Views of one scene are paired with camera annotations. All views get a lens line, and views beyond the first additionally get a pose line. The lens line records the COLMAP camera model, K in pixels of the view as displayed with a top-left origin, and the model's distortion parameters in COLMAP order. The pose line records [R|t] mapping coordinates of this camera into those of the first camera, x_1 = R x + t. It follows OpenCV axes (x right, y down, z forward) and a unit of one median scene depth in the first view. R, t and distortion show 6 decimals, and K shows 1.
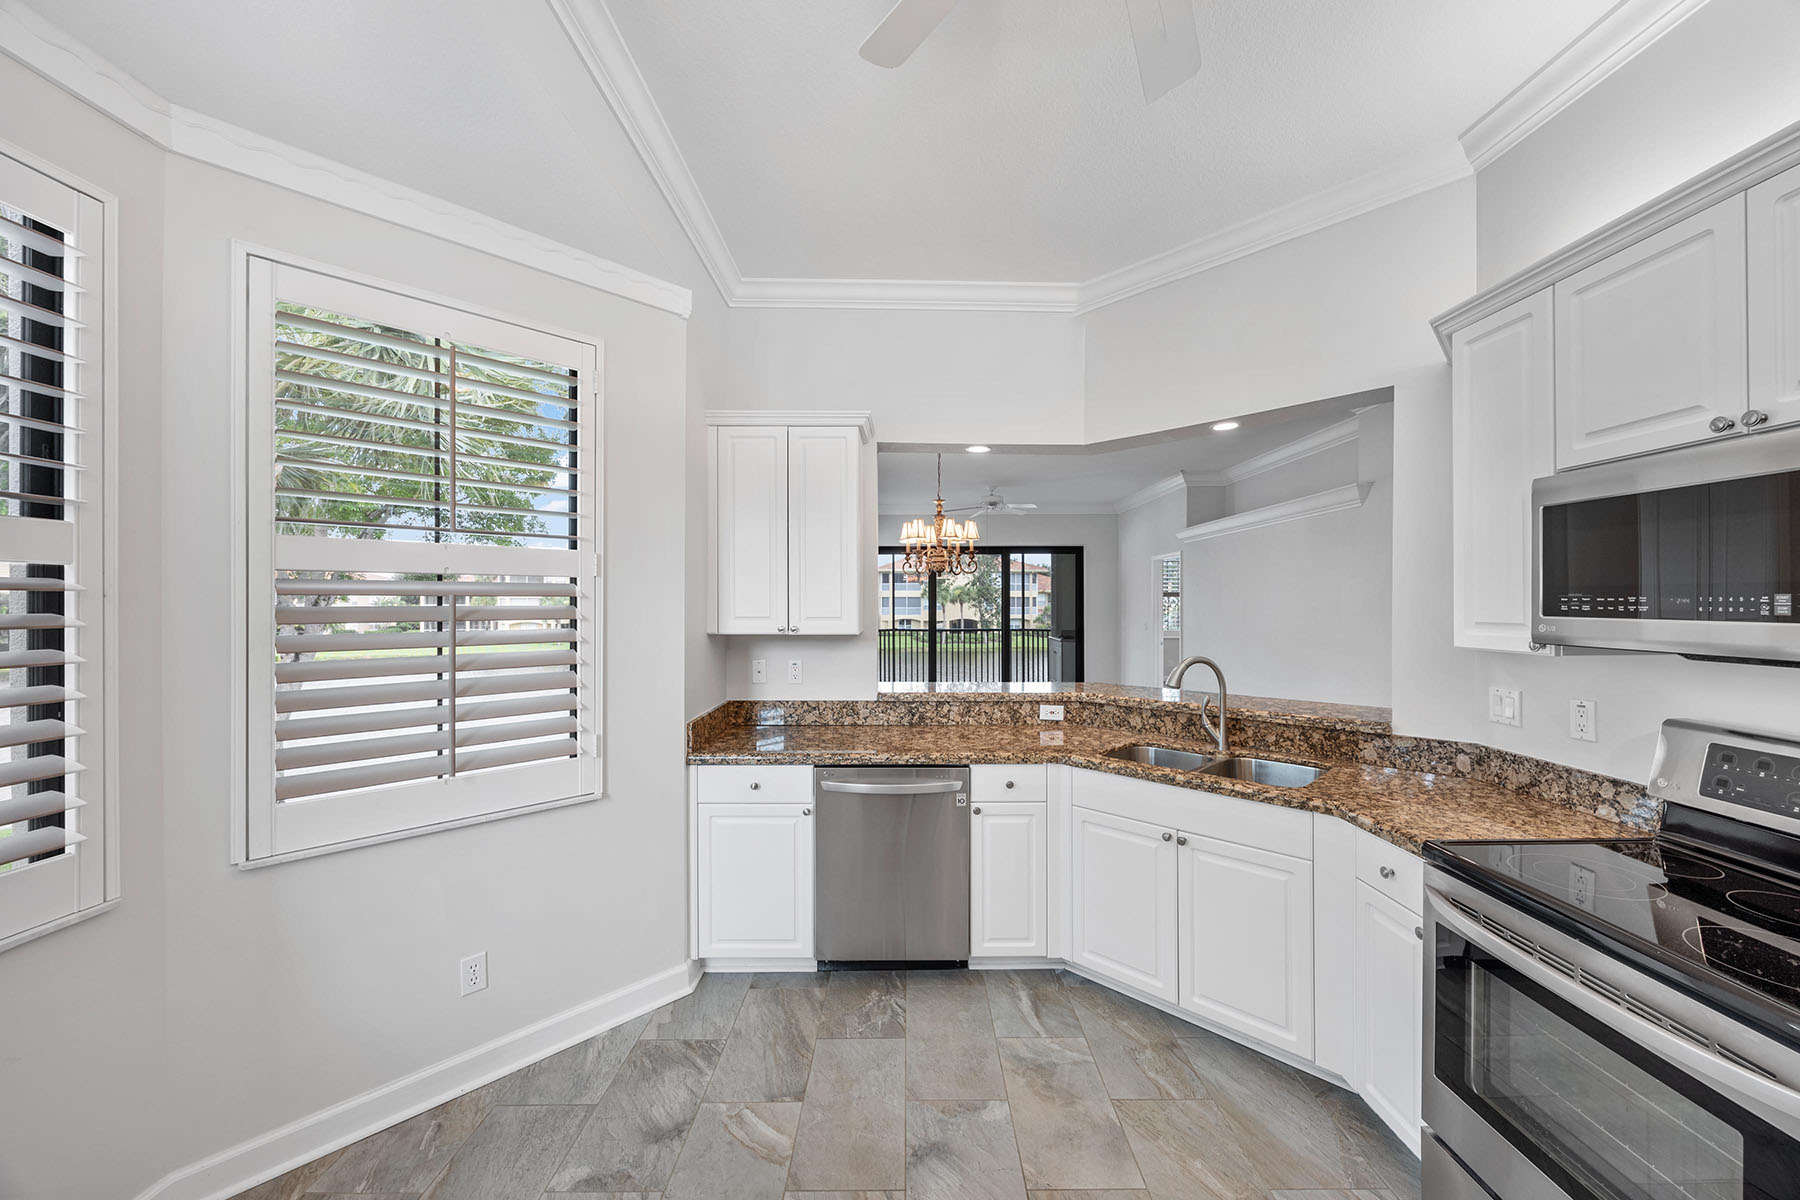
lens RADIAL K [[683.2, 0, 909.0], [0, 683.2, 601.1], [0, 0, 1]] dist [0.000570, 0.000170]
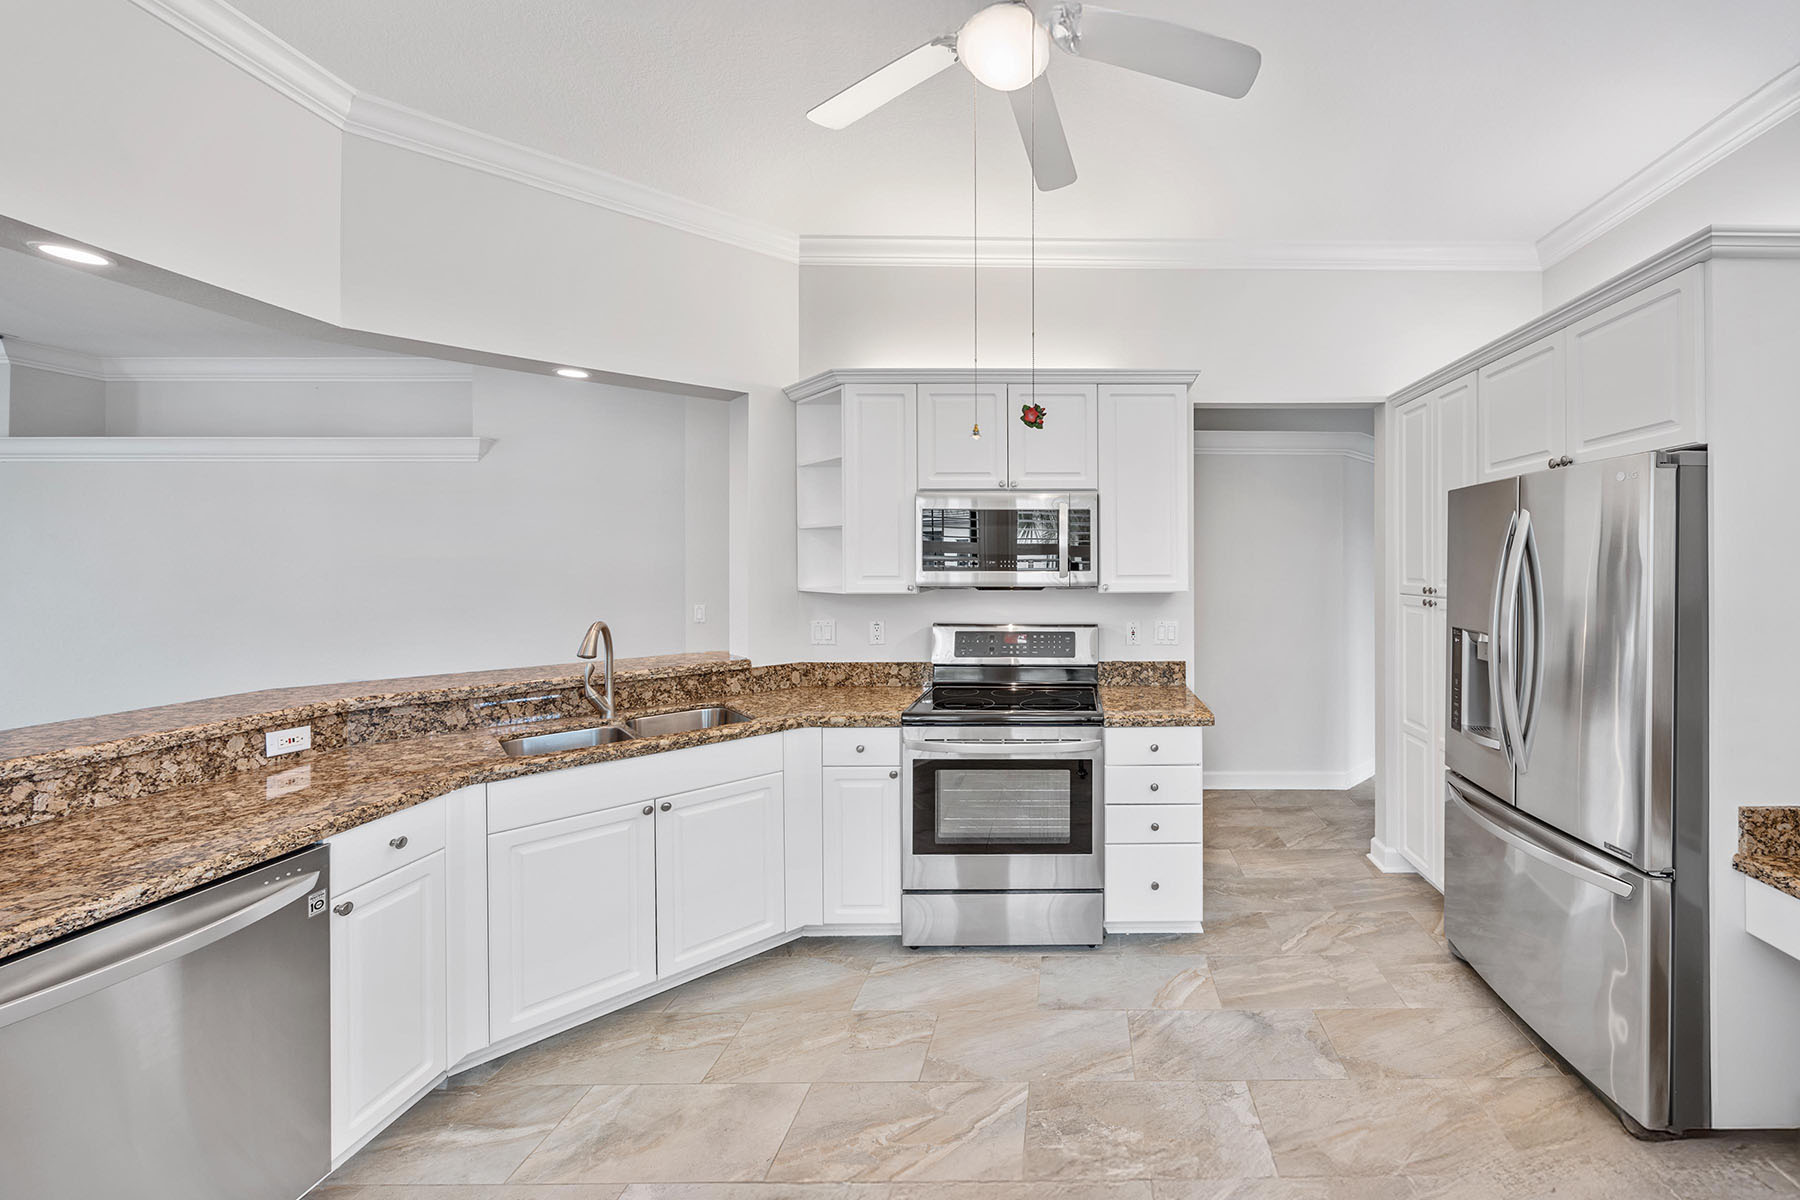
lens RADIAL K [[868.6, 0, 900.7], [0, 868.6, 559.2], [0, 0, 1]] dist [0.003347, 0.001142]
pose [[0.030001, 0.009403, 0.999506, -0.802535], [-0.000406, 0.999956, -0.009395, 0.007901], [-0.999550, -0.000124, 0.030004, 0.599824]]
